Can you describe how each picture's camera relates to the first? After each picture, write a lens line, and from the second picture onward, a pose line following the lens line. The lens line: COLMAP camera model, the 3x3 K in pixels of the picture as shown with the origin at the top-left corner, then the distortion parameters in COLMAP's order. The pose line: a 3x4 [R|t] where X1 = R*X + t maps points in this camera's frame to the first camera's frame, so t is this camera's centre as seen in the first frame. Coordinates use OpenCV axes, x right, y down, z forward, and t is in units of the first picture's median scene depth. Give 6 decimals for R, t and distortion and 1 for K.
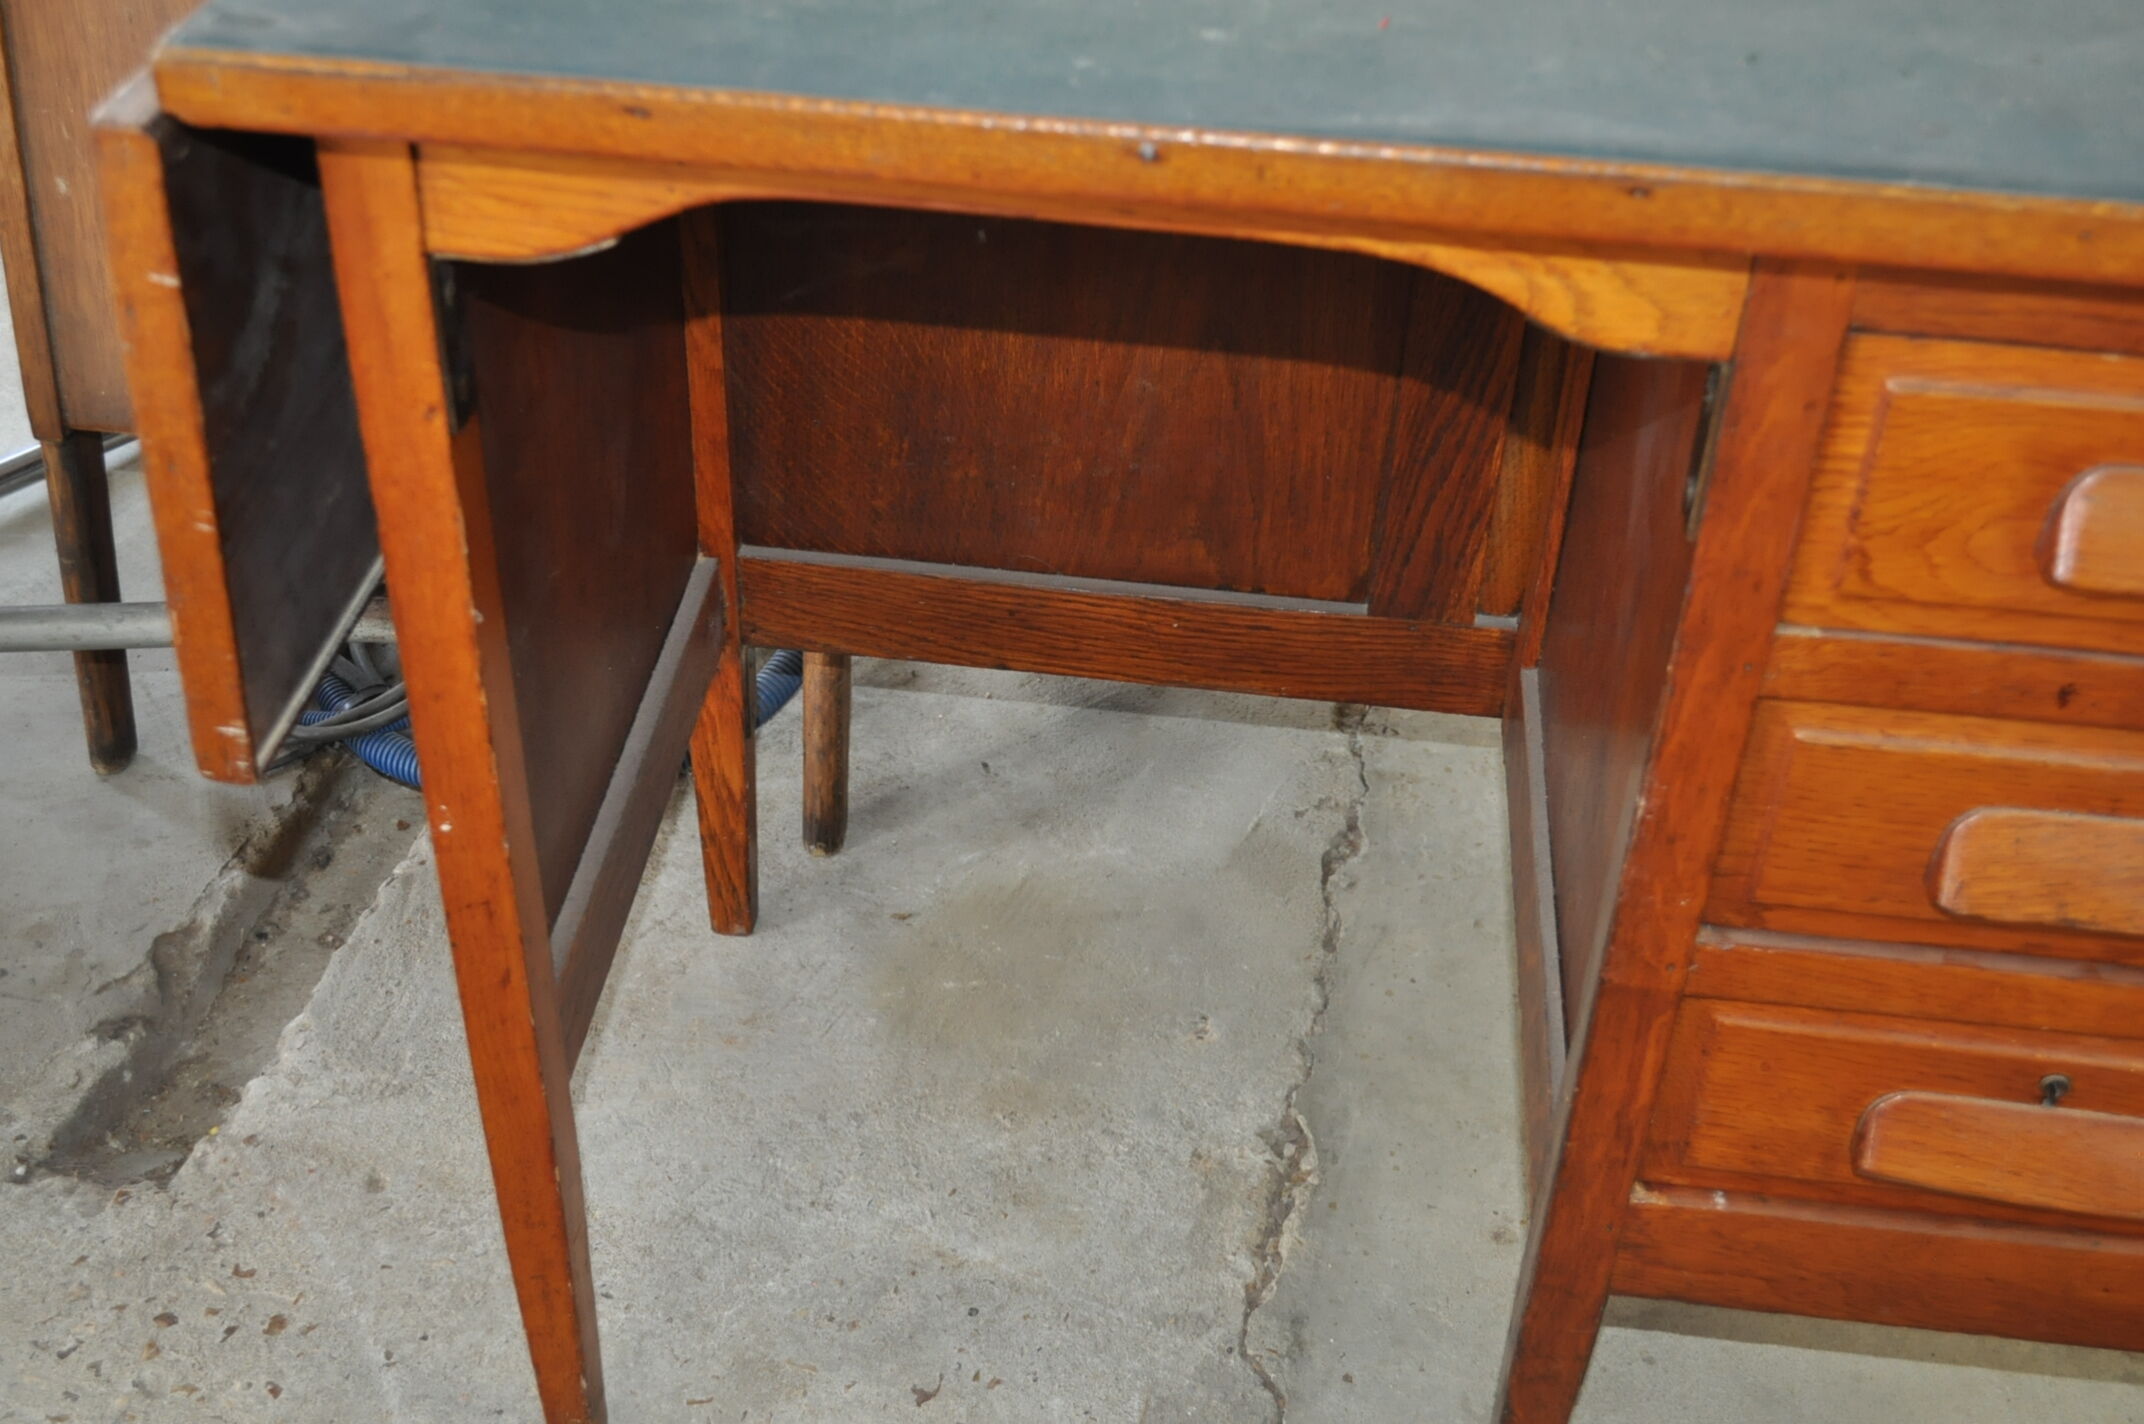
lens RADIAL K [[2473.6, 0, 1057.9], [0, 2473.6, 722.5], [0, 0, 1]] dist [-0.021394, -0.010560]
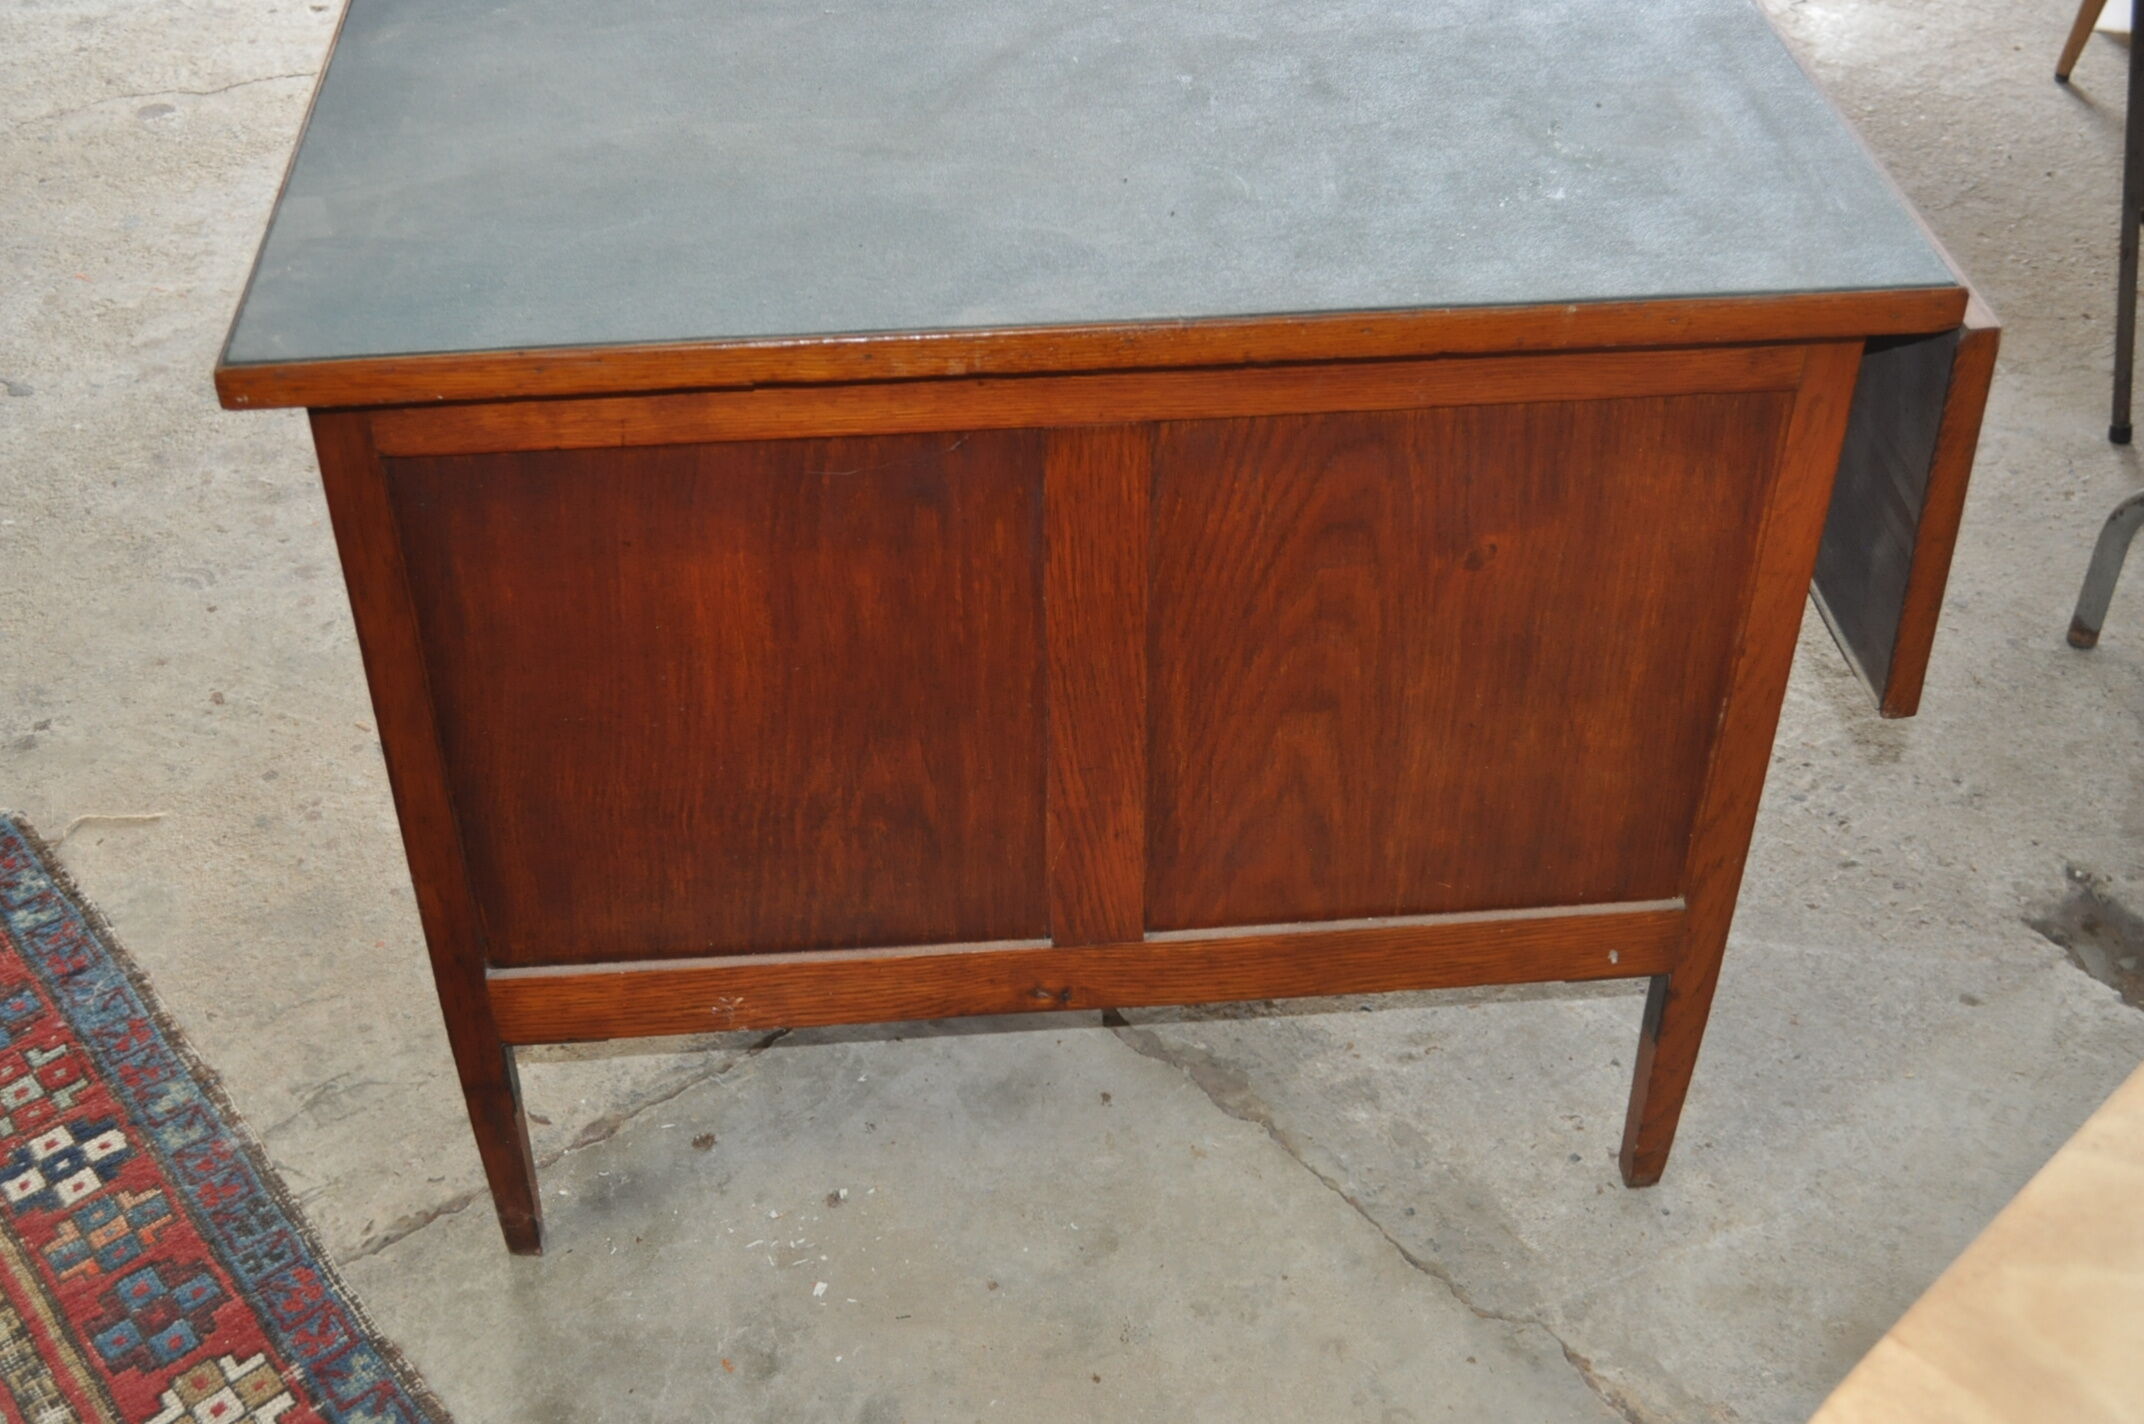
lens RADIAL K [[2473.6, 0, 1057.9], [0, 2473.6, 722.5], [0, 0, 1]] dist [-0.021394, -0.010560]
pose [[-0.627580, 0.472884, -0.618485, 0.891596], [-0.484181, 0.385036, 0.785694, -0.768613], [0.609681, 0.792545, -0.012679, 0.622634]]
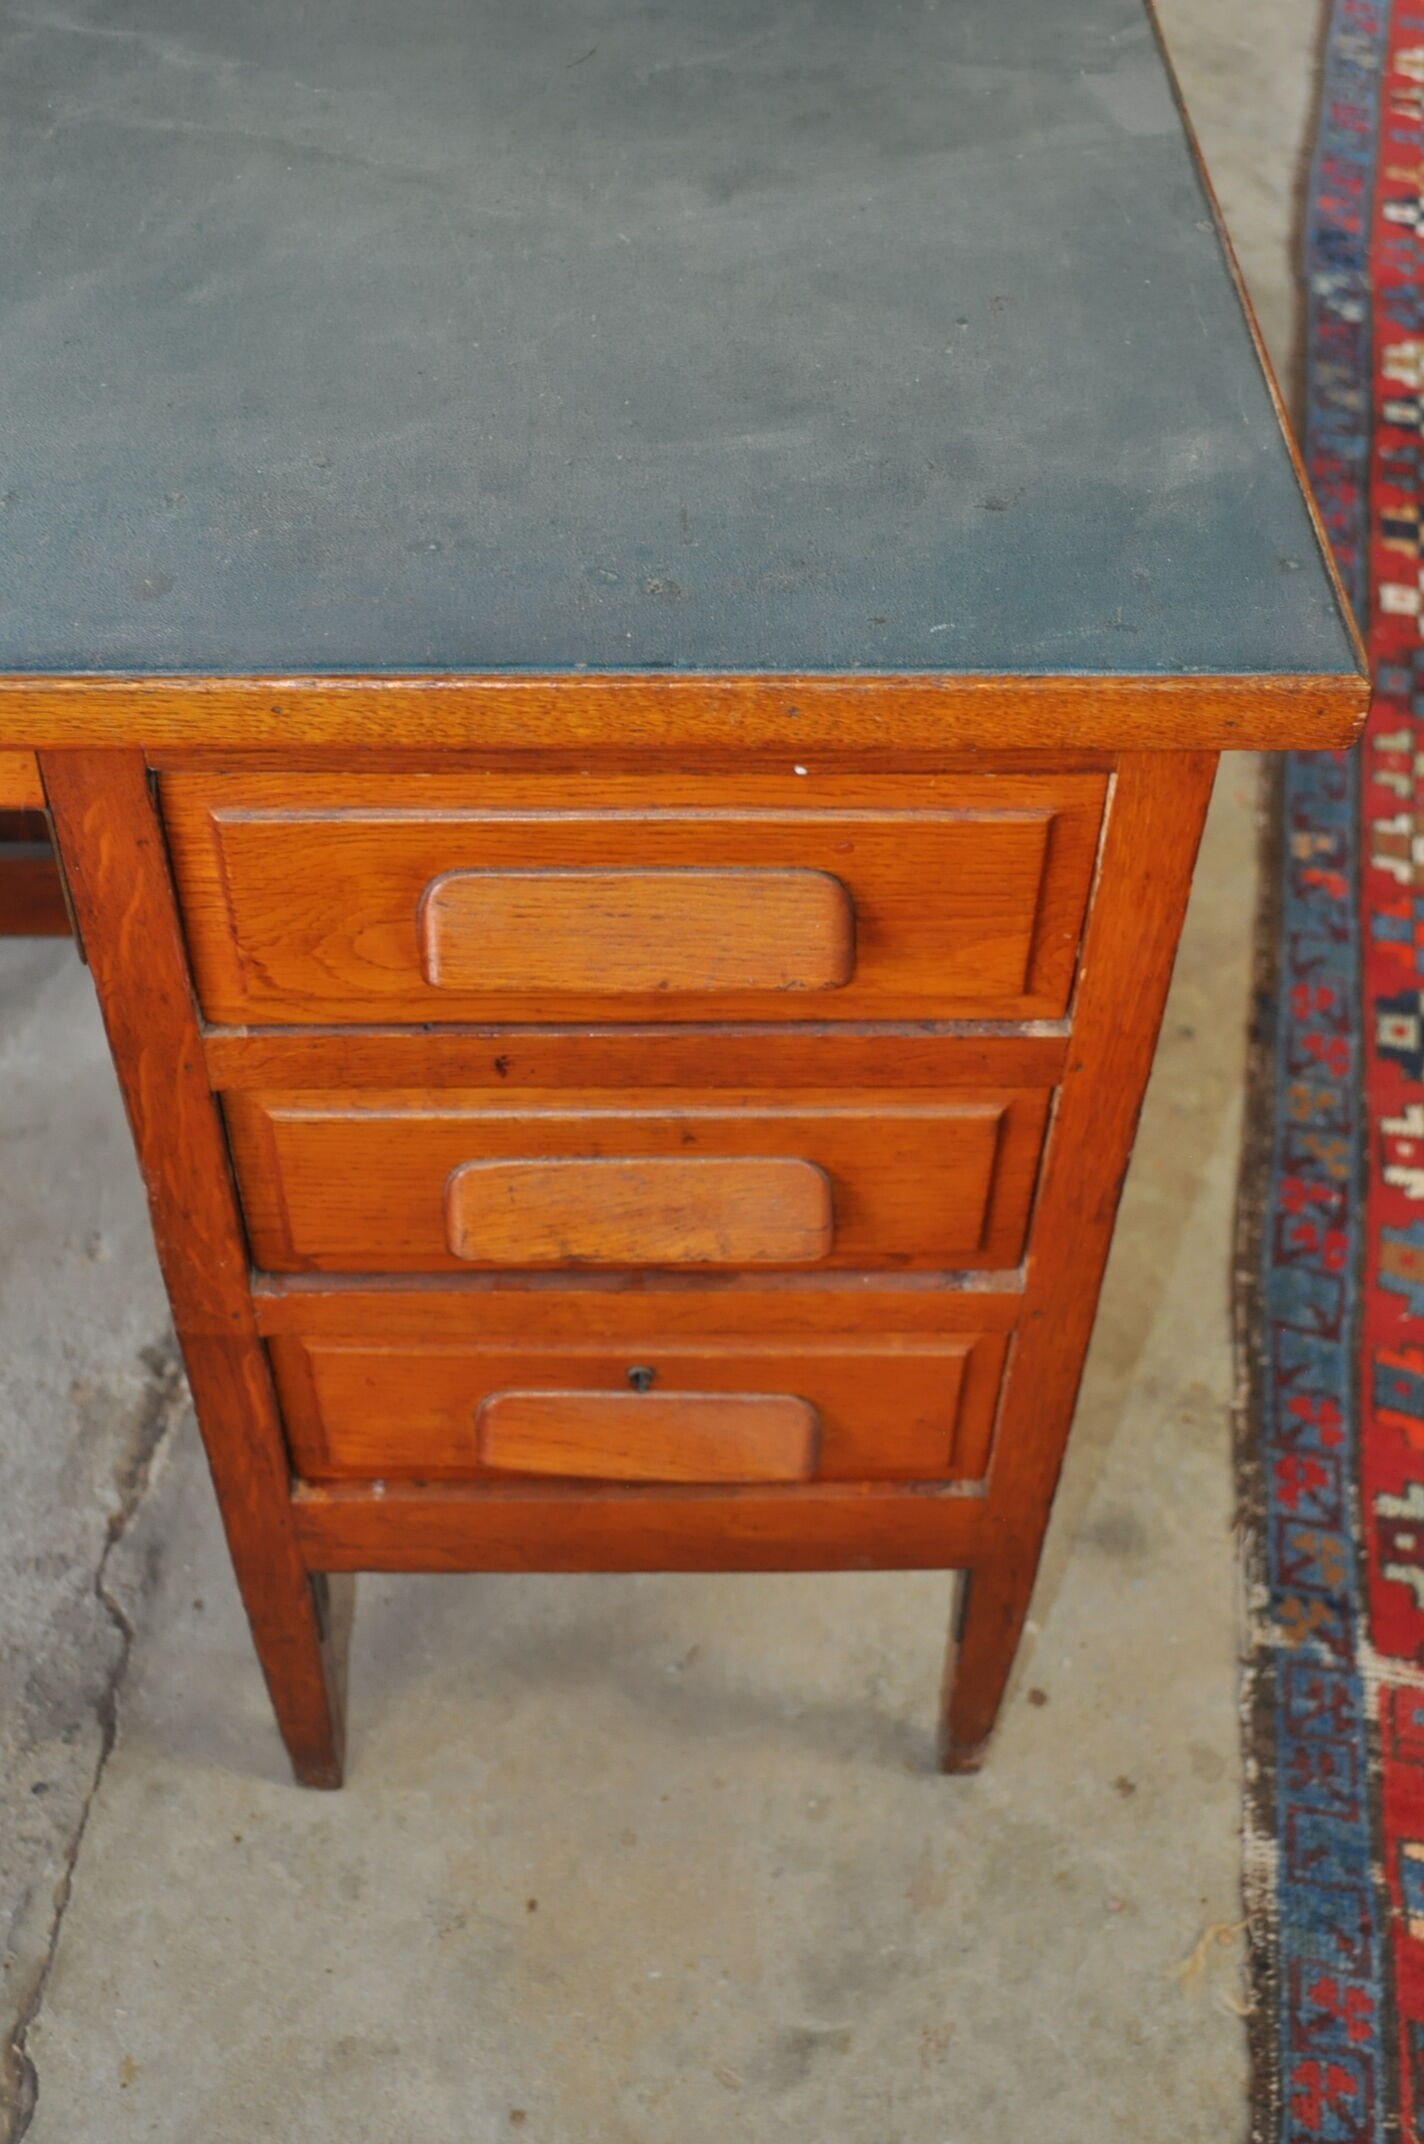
lens RADIAL K [[2456.4, 0, 712.5], [0, 2456.4, 1095.8], [0, 0, 1]] dist [-0.027285, -0.009973]
pose [[0.991109, -0.107265, 0.078716, 0.274553], [0.090868, 0.977874, 0.188427, -0.119736], [-0.097187, -0.179599, 0.978927, 0.004971]]
